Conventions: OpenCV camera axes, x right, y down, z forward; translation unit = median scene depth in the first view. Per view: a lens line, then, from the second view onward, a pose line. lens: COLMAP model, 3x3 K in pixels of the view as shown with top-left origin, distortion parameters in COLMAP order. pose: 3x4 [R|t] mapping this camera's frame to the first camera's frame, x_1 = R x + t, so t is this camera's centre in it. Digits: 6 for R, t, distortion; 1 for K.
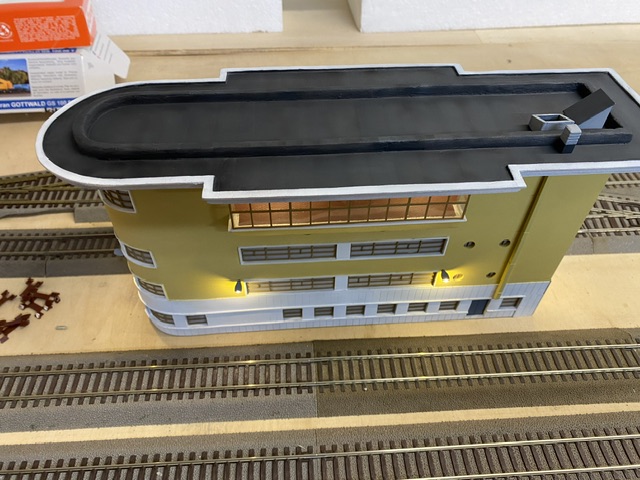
lens RADIAL K [[484.2, 0, 315.5], [0, 484.2, 241.9], [0, 0, 1]] dist [0.034225, -0.004663]
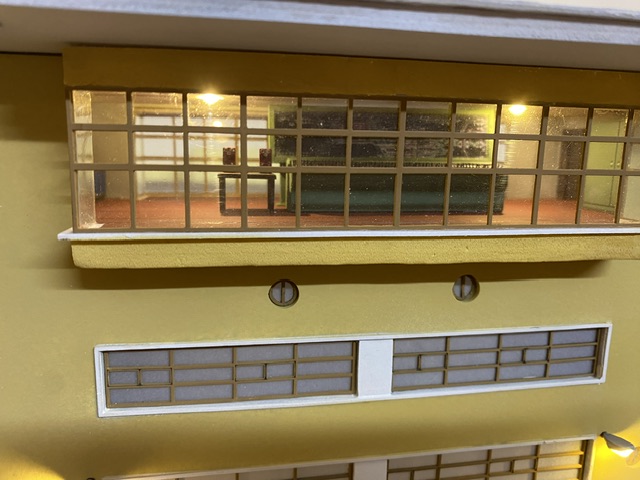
lens RADIAL K [[516.1, 0, 320.7], [0, 516.1, 243.6], [0, 0, 1]] dist [-0.005902, -0.008423]
pose [[0.993588, -0.002234, 0.113042, -0.030707], [0.069905, 0.797948, -0.598658, 0.173899], [-0.088864, 0.602722, 0.792988, 0.563030]]
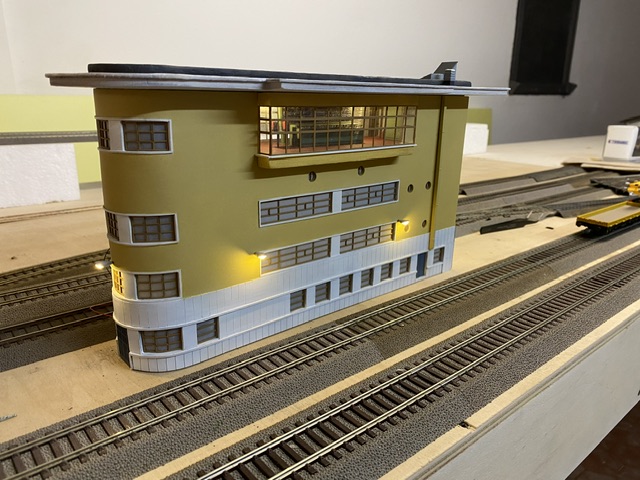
lens RADIAL K [[484.2, 0, 316.5], [0, 484.2, 243.3], [0, 0, 1]] dist [0.034225, -0.004663]
pose [[0.796532, -0.162191, 0.582435, -0.586218], [0.431044, 0.827859, -0.358957, 0.437169], [-0.423954, 0.536976, 0.729328, 0.248828]]
